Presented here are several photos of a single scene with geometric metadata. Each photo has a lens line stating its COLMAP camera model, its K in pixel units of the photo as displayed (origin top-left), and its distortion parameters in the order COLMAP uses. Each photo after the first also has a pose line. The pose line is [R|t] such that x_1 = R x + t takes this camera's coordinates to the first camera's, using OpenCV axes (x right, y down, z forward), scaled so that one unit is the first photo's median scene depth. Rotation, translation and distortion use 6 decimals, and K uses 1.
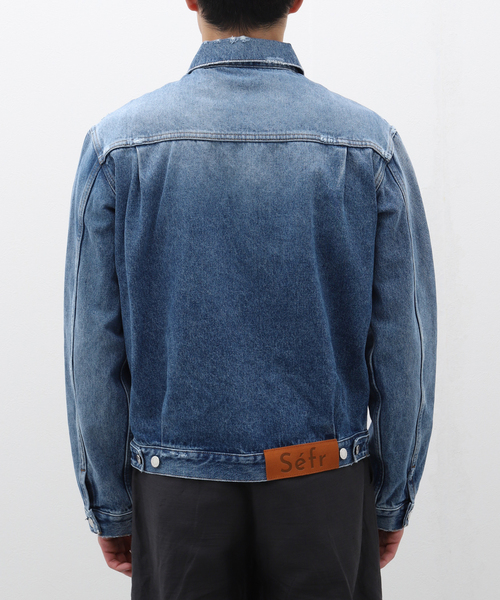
lens RADIAL K [[2087.5, 0, 250.0], [0, 2087.5, 300.0], [0, 0, 1]] dist [-0.132161, 0.776067]
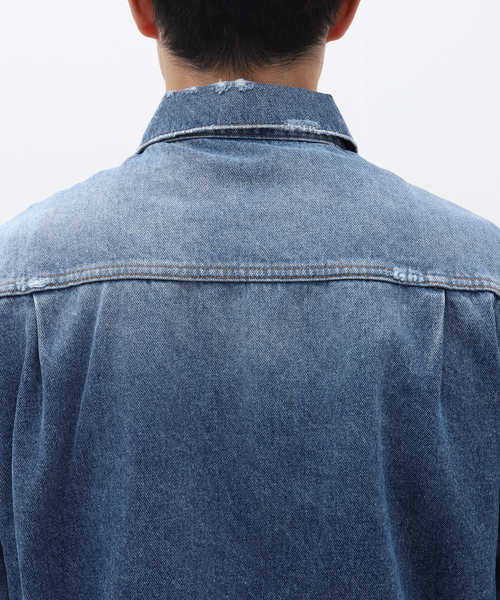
lens RADIAL K [[2087.5, 0, 250.0], [0, 2087.5, 300.0], [0, 0, 1]] dist [-0.132161, 0.776067]
pose [[0.999822, -0.011370, -0.015061, 0.006319], [0.010527, 0.998437, -0.054882, -0.043477], [0.015661, 0.054714, 0.998379, 0.489755]]
